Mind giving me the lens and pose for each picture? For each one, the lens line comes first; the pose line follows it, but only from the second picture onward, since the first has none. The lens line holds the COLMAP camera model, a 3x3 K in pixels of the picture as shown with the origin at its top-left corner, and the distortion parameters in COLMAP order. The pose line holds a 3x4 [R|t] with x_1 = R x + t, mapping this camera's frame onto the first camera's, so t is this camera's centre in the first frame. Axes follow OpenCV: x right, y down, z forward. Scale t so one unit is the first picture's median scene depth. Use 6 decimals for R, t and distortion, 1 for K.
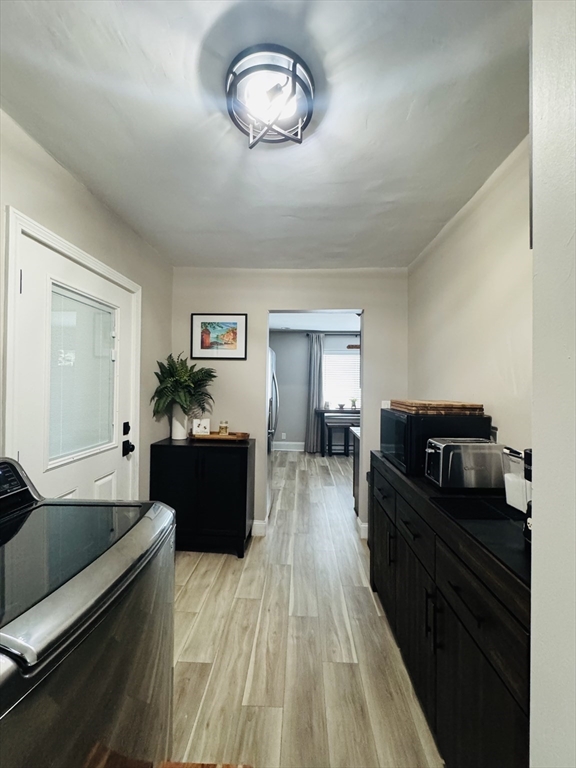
lens RADIAL K [[309.3, 0, 287.8], [0, 309.3, 383.9], [0, 0, 1]] dist [-0.002404, 0.001030]
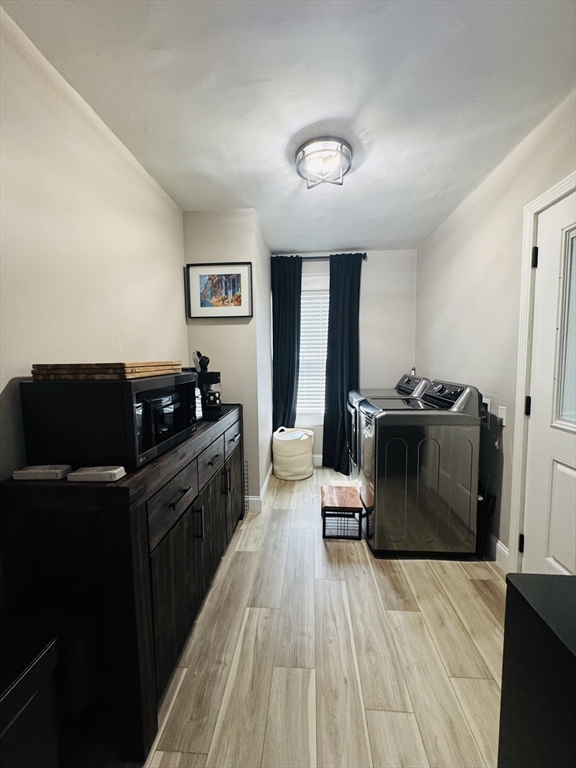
lens RADIAL K [[309.3, 0, 287.2], [0, 309.3, 383.2], [0, 0, 1]] dist [-0.002404, 0.001030]
pose [[-0.999341, -0.000275, 0.036293, 0.044090], [0.002452, 0.997175, 0.075076, 0.054461], [-0.036211, 0.075115, -0.996517, 1.801670]]
